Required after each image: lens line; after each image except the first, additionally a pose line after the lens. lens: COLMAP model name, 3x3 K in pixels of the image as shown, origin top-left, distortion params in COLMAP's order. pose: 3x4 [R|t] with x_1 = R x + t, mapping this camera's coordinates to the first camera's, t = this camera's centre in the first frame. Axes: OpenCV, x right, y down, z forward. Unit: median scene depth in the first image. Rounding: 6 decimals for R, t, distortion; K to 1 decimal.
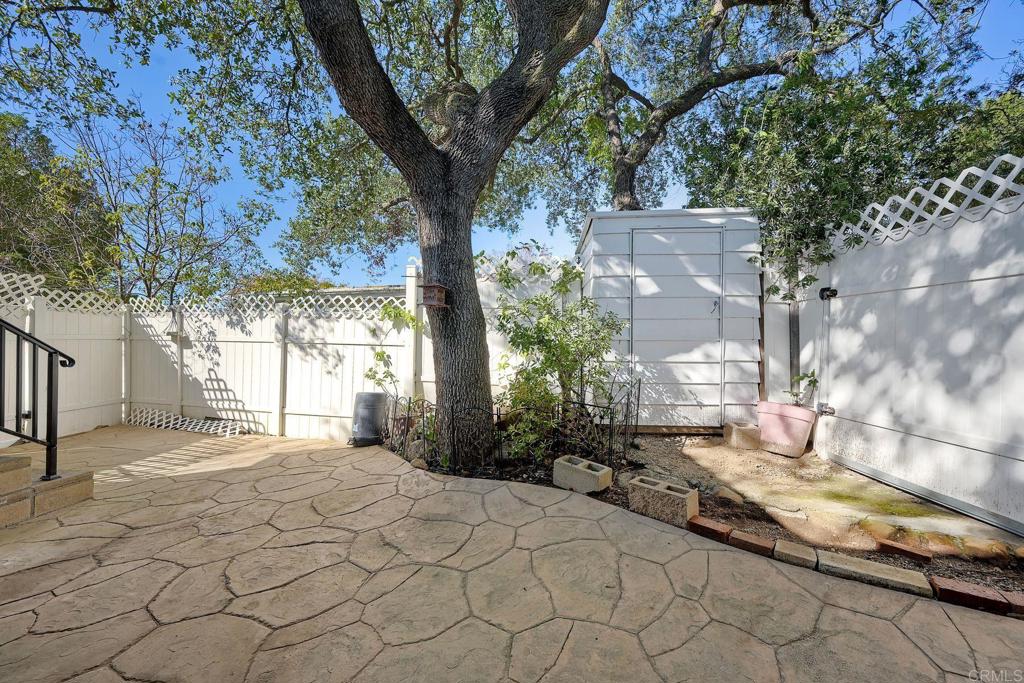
lens RADIAL K [[400.1, 0, 512.0], [0, 400.1, 341.5], [0, 0, 1]] dist [-0.001970, 0.000048]
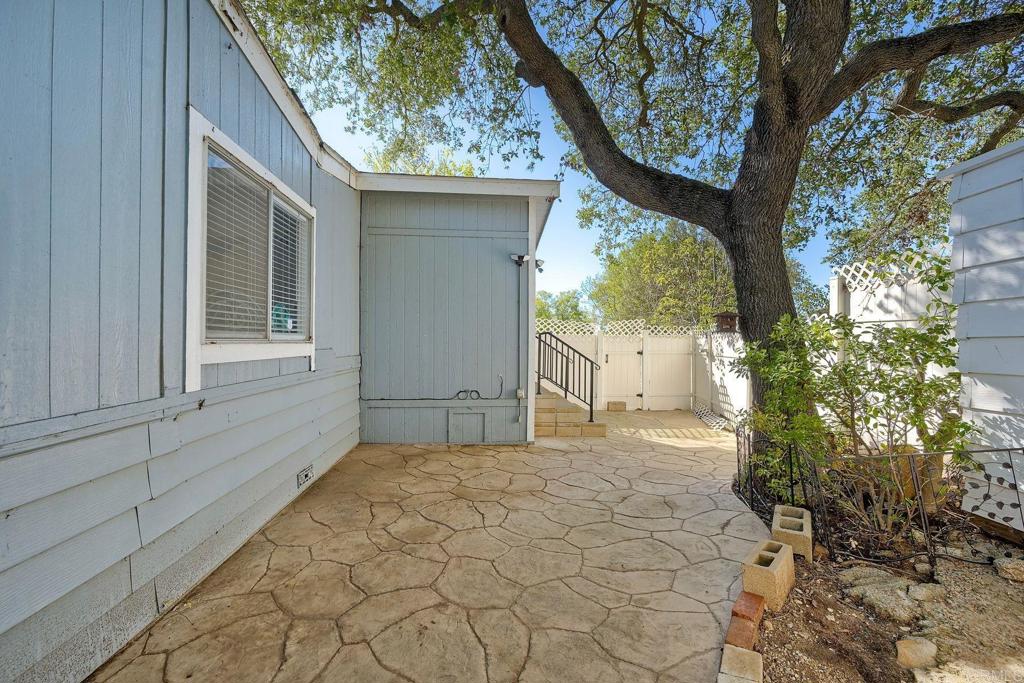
lens RADIAL K [[400.1, 0, 512.0], [0, 400.1, 341.5], [0, 0, 1]] dist [-0.001970, 0.000048]
pose [[0.130384, -0.016198, -0.991331, 0.808634], [-0.008847, 0.999808, -0.017500, -0.038591], [0.991424, 0.011052, 0.130215, 0.266151]]
